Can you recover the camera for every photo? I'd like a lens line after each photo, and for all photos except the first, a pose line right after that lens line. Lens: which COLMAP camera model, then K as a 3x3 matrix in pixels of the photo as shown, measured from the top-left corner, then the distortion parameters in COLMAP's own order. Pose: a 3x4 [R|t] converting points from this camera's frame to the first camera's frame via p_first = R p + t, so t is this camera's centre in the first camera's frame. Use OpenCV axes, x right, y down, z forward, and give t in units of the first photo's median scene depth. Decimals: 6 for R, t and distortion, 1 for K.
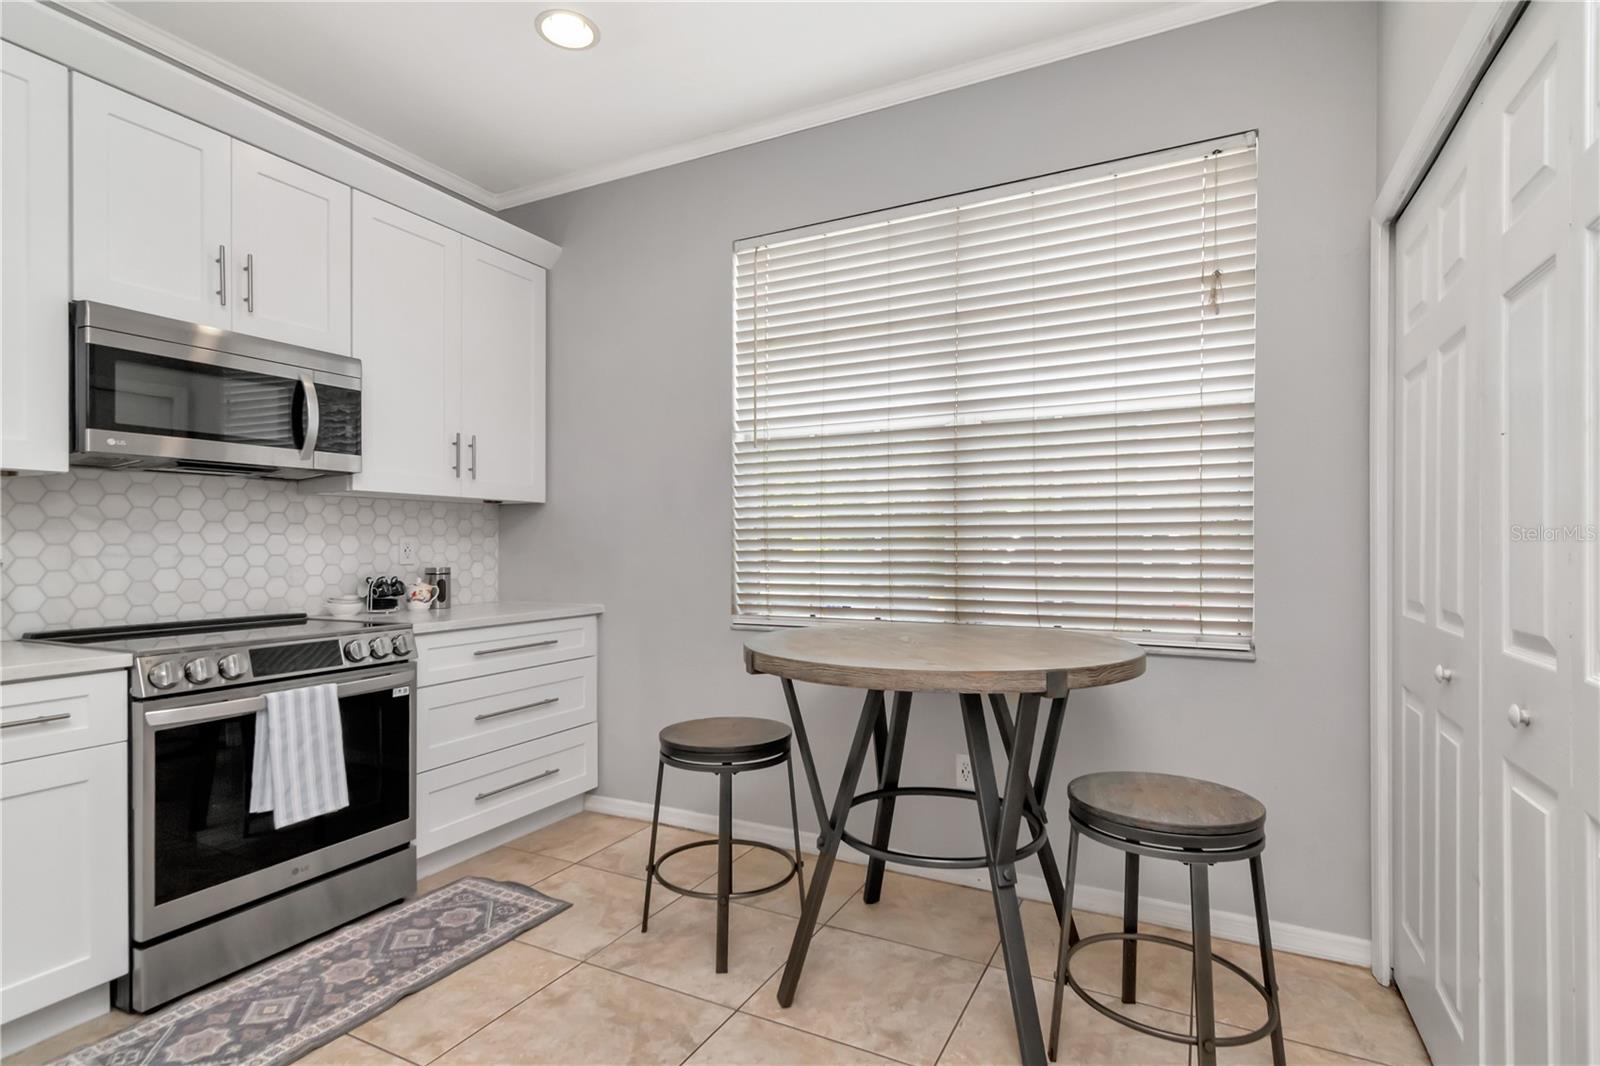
lens RADIAL K [[777.5, 0, 812.9], [0, 777.5, 545.7], [0, 0, 1]] dist [-0.003503, -0.011556]
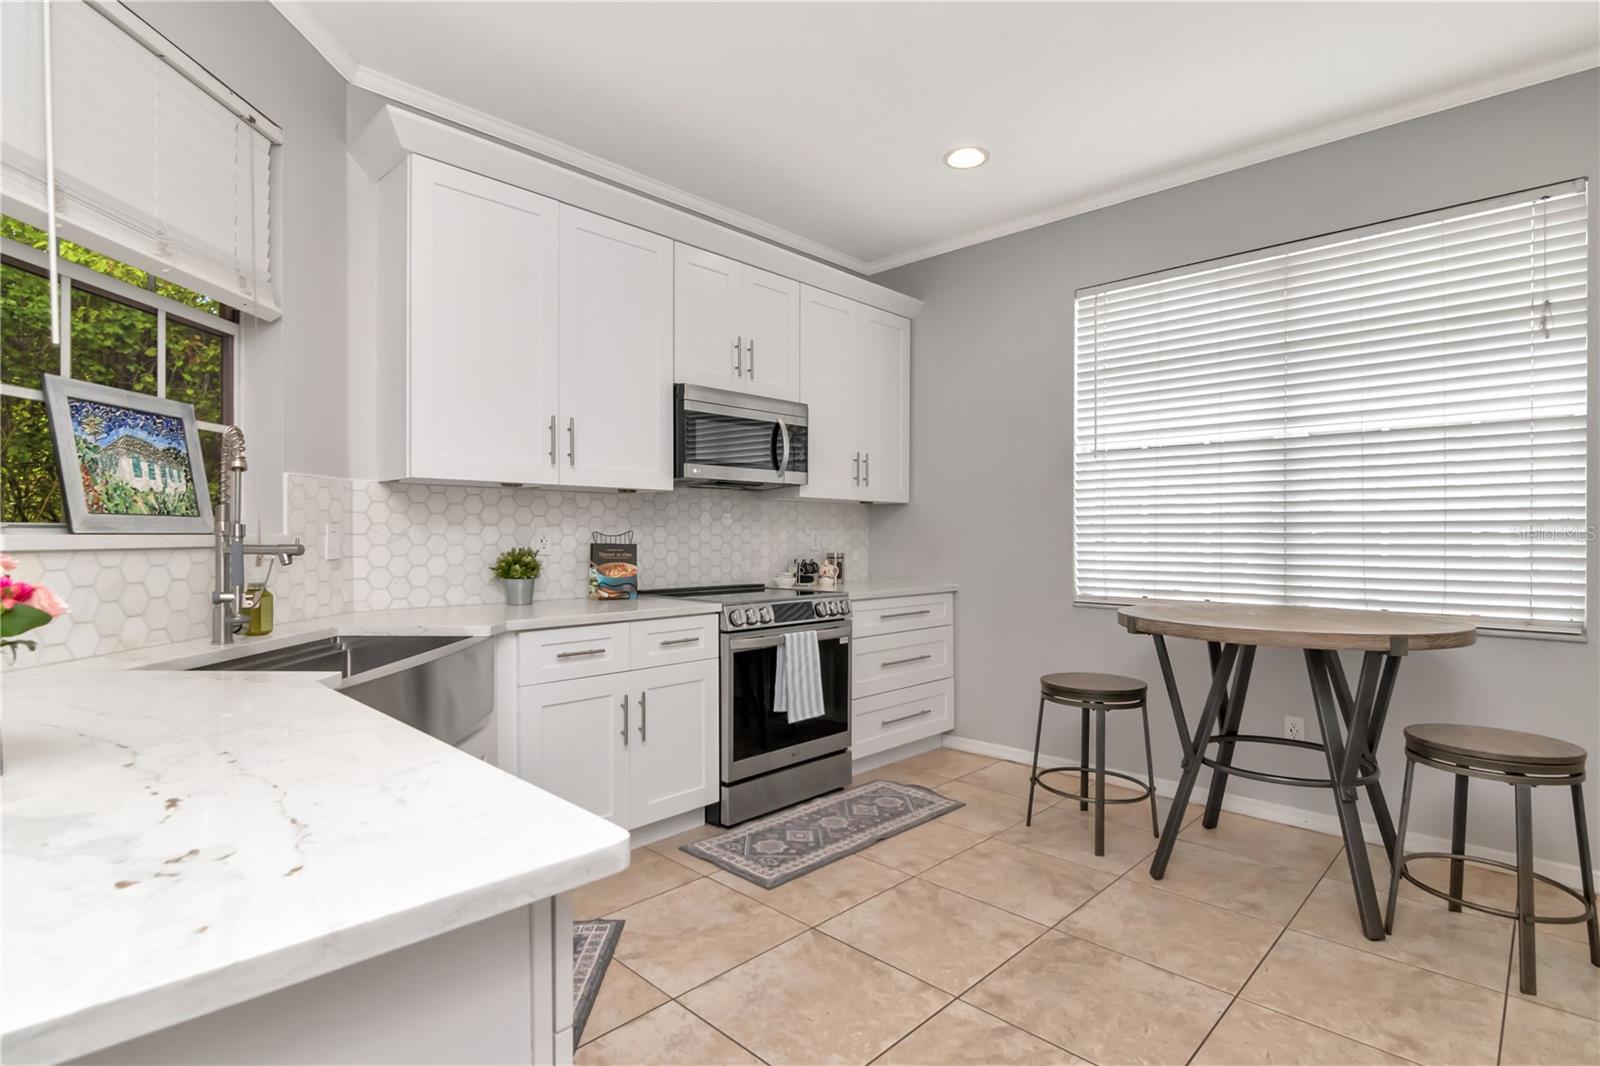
lens RADIAL K [[777.5, 0, 814.9], [0, 777.5, 531.6], [0, 0, 1]] dist [-0.003503, -0.011556]
pose [[0.954922, 0.003295, -0.296837, -0.170531], [-0.005234, 0.999970, -0.005739, -0.000998], [0.296810, 0.007034, 0.954911, -0.389754]]
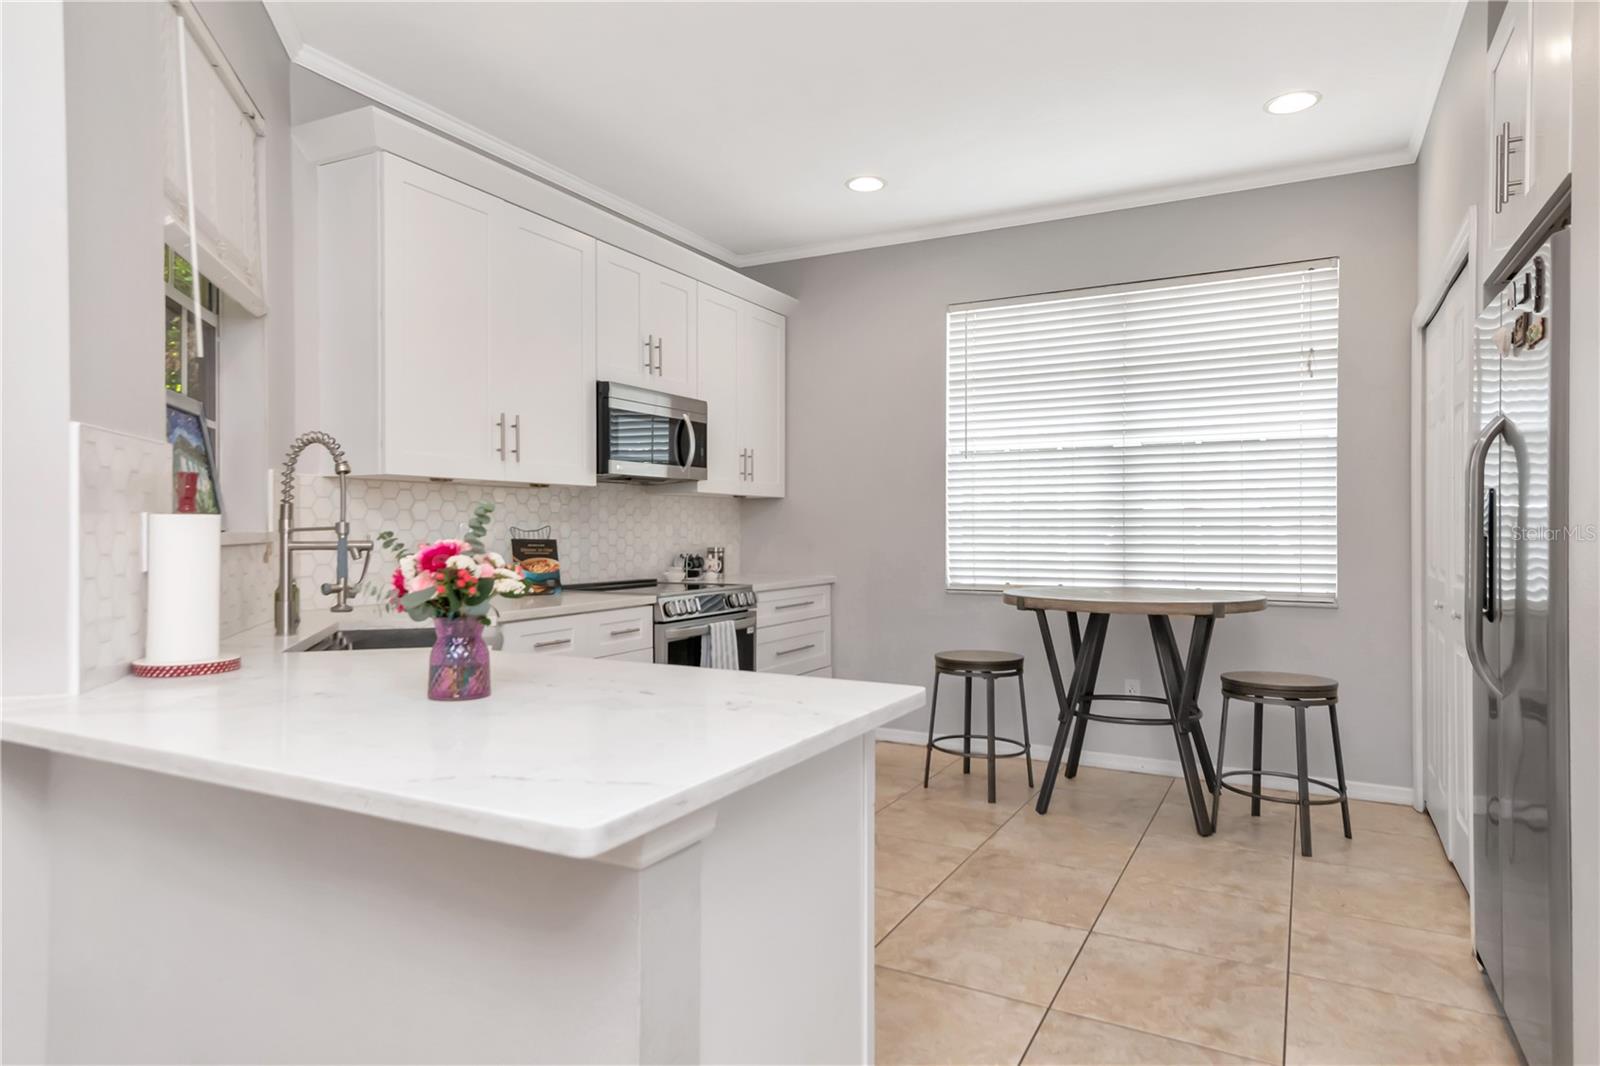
lens RADIAL K [[912.0, 0, 802.4], [0, 912.0, 530.3], [0, 0, 1]] dist [-0.007380, -0.008502]
pose [[0.999341, 0.000947, -0.036297, -0.388447], [-0.000978, 0.999999, -0.000834, -0.000111], [0.036296, 0.000869, 0.999341, -0.771137]]
